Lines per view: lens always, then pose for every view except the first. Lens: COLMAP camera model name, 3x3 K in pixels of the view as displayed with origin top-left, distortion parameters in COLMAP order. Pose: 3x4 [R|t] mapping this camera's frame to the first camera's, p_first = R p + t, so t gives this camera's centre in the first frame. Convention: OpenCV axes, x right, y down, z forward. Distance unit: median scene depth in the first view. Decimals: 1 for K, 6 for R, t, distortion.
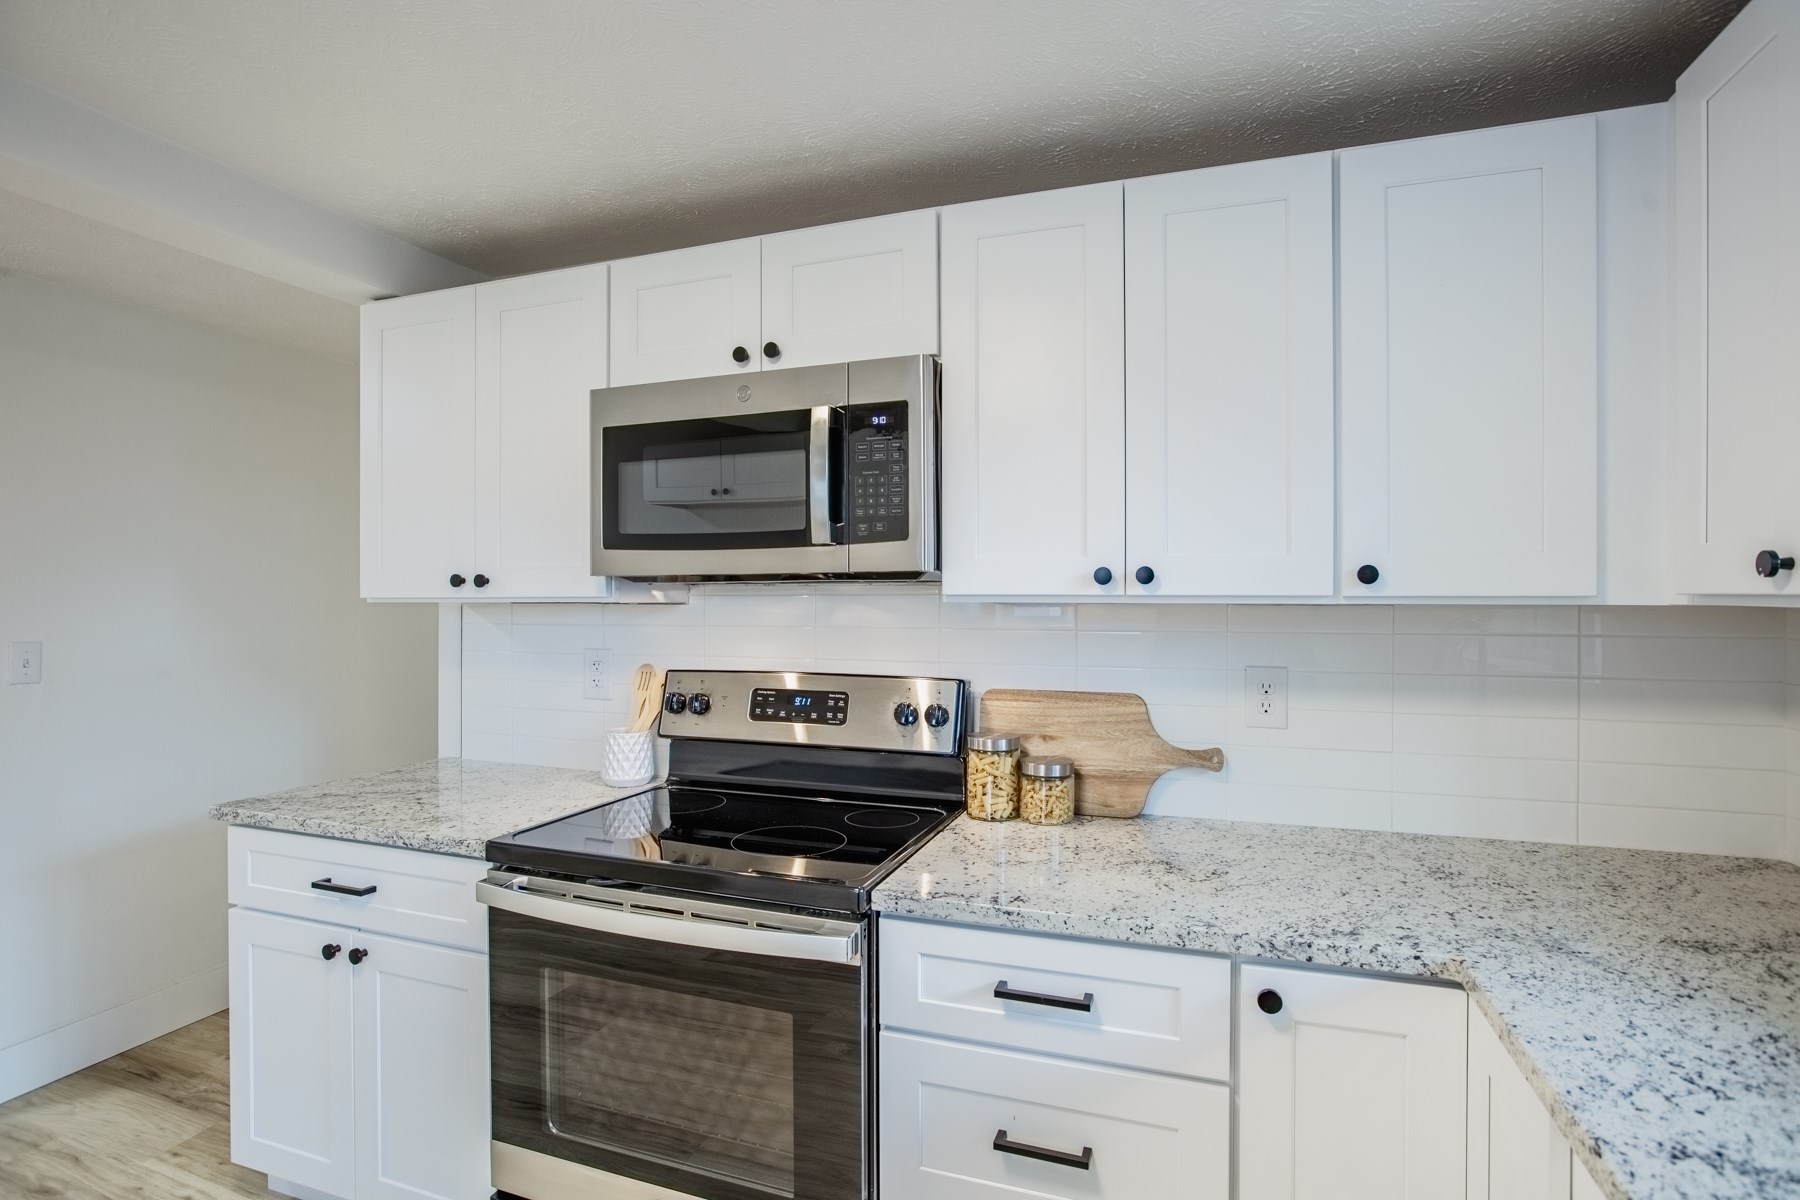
lens RADIAL K [[870.9, 0, 900.0], [0, 870.9, 600.0], [0, 0, 1]] dist [-0.054129, 0.021591]
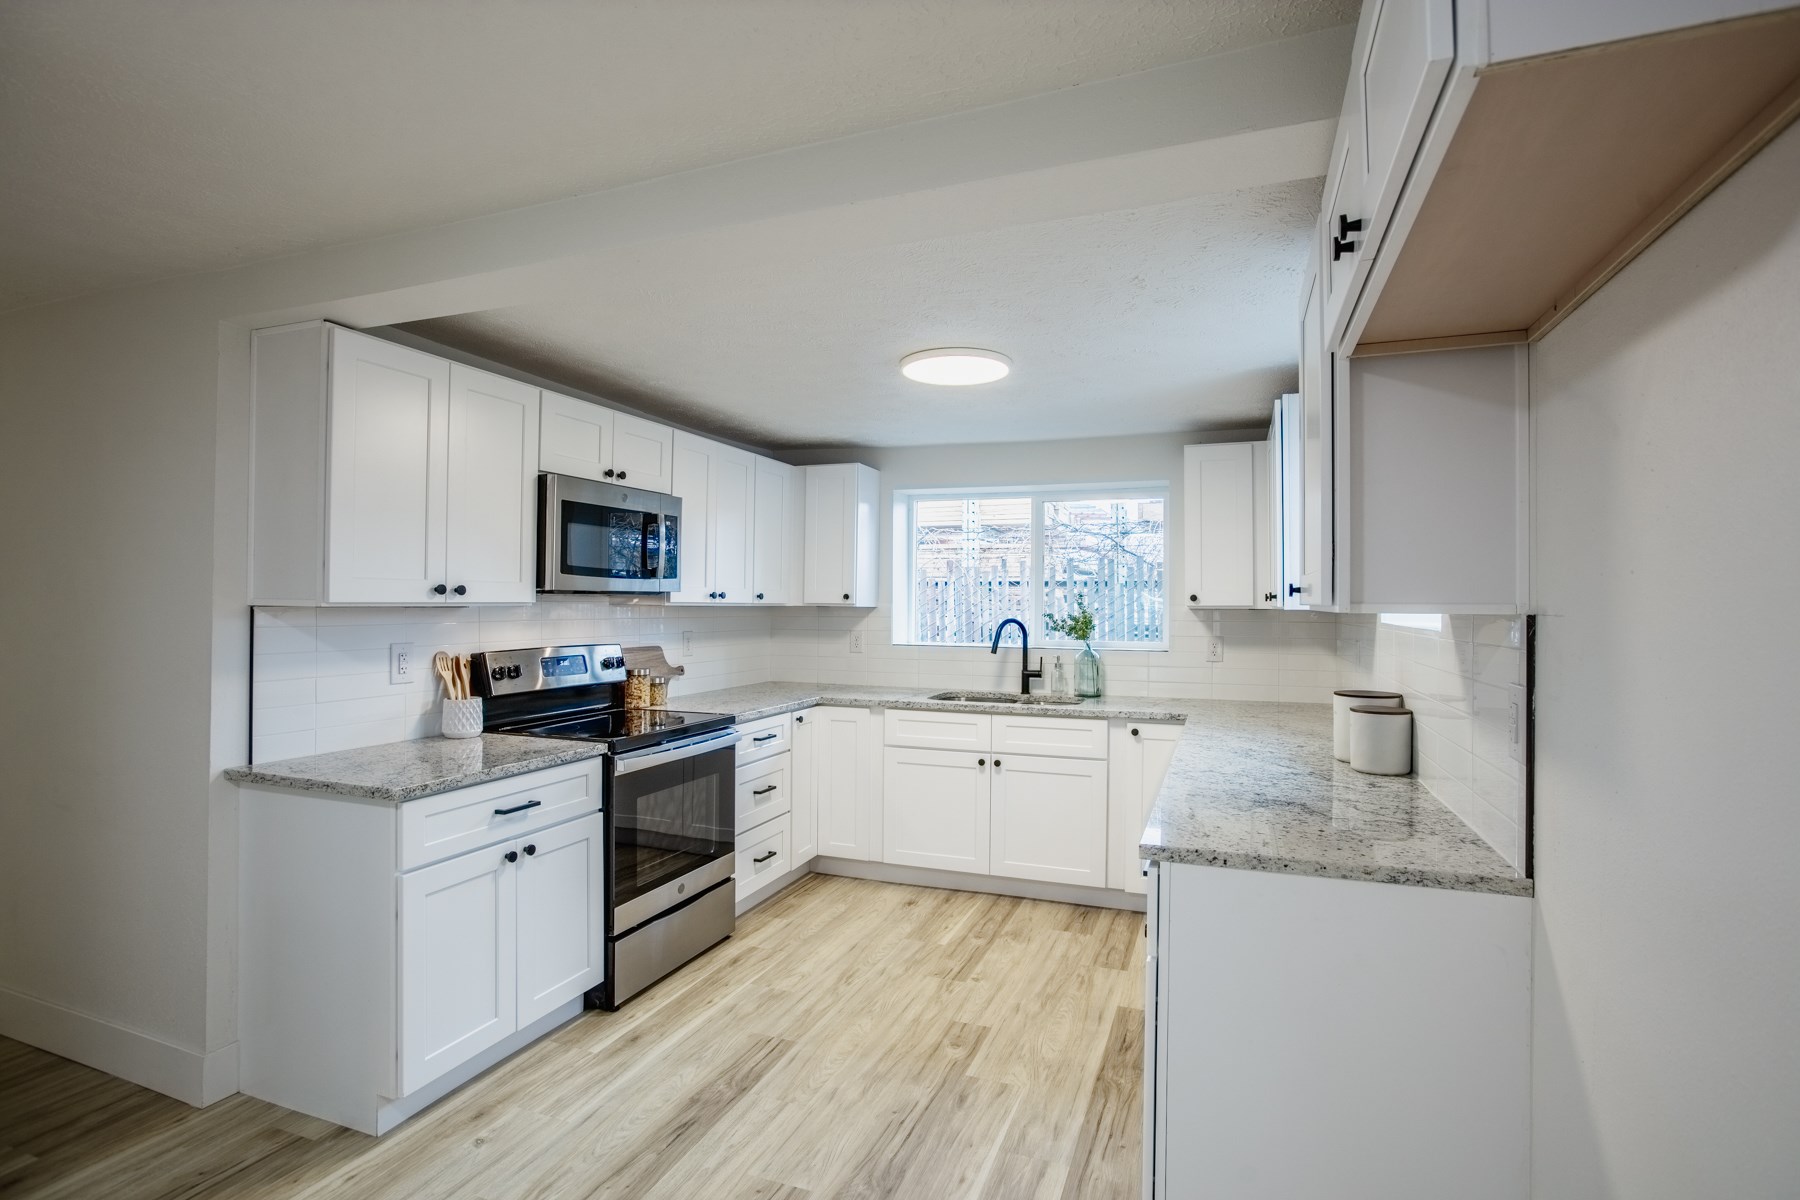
lens RADIAL K [[870.9, 0, 900.0], [0, 870.9, 600.0], [0, 0, 1]] dist [-0.054129, 0.021591]
pose [[0.014616, 0.007798, 0.999863, -2.044020], [-0.001966, 0.999968, -0.007770, 0.002831], [-0.999891, -0.001852, 0.014631, 0.339814]]
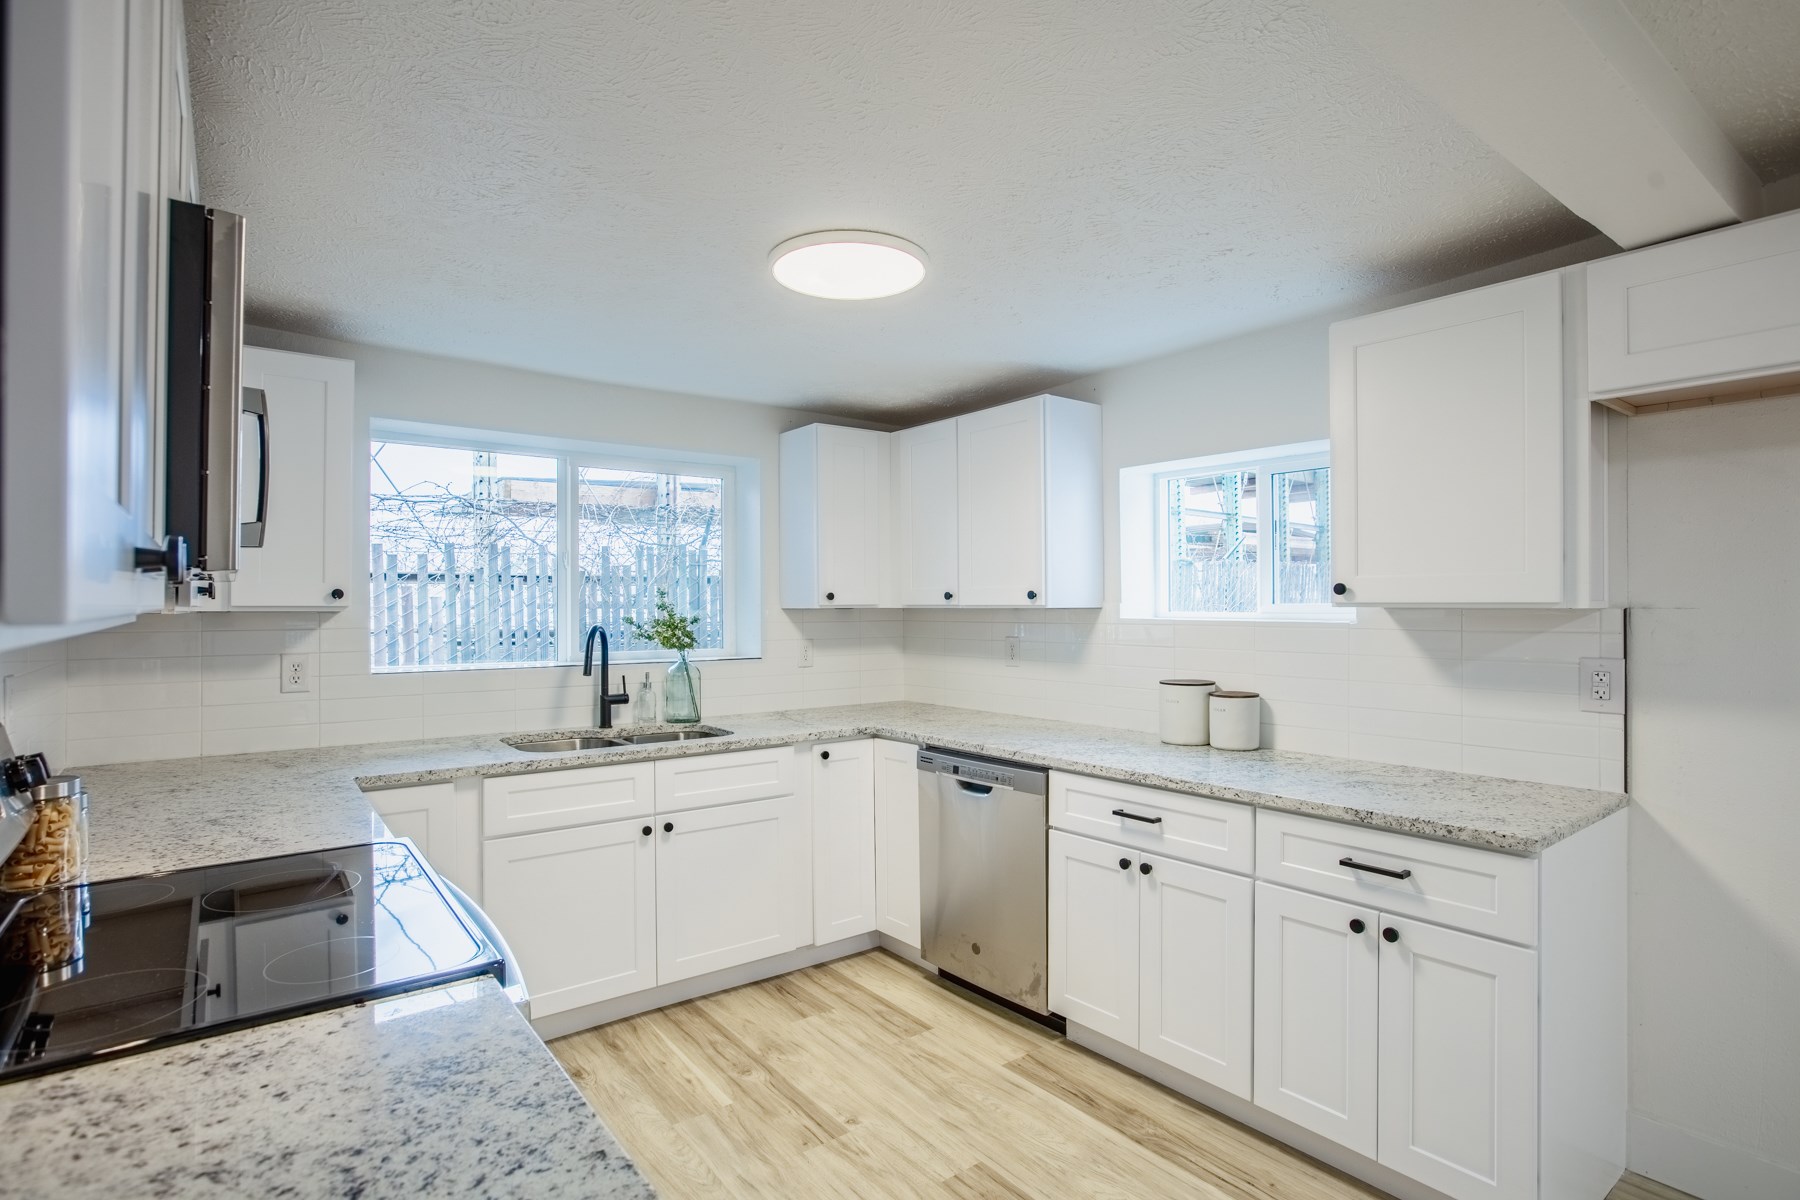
lens RADIAL K [[890.0, 0, 894.4], [0, 890.0, 605.4], [0, 0, 1]] dist [-0.059414, 0.024529]
pose [[-0.842745, 0.004725, 0.538292, -1.017713], [0.007056, 0.999973, 0.002269, -0.004167], [-0.538267, 0.005711, -0.842755, 1.274282]]
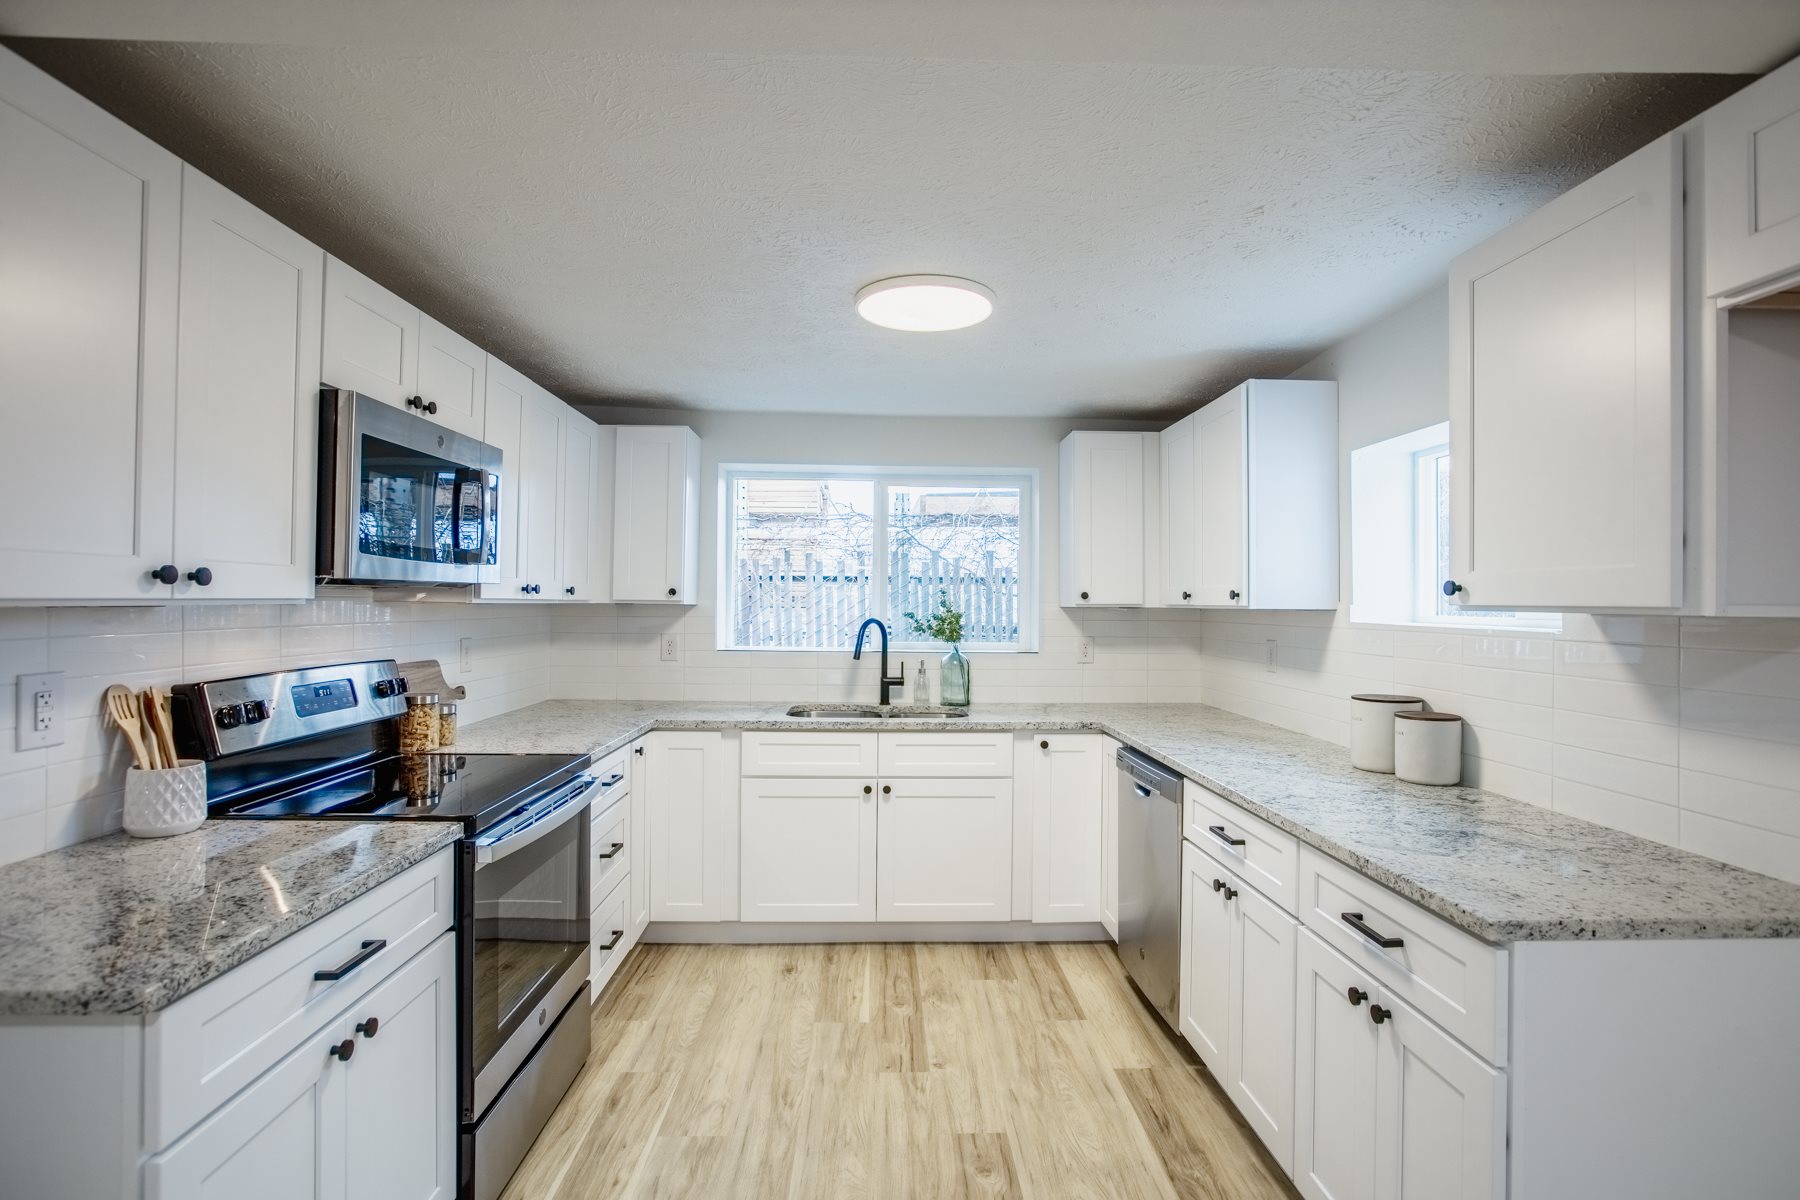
lens RADIAL K [[870.9, 0, 900.0], [0, 870.9, 600.0], [0, 0, 1]] dist [-0.054129, 0.021591]
pose [[-0.371044, 0.002980, 0.928611, -1.568184], [-0.003248, 0.999985, -0.004507, -0.000078], [-0.928610, -0.004689, -0.371028, 0.804793]]
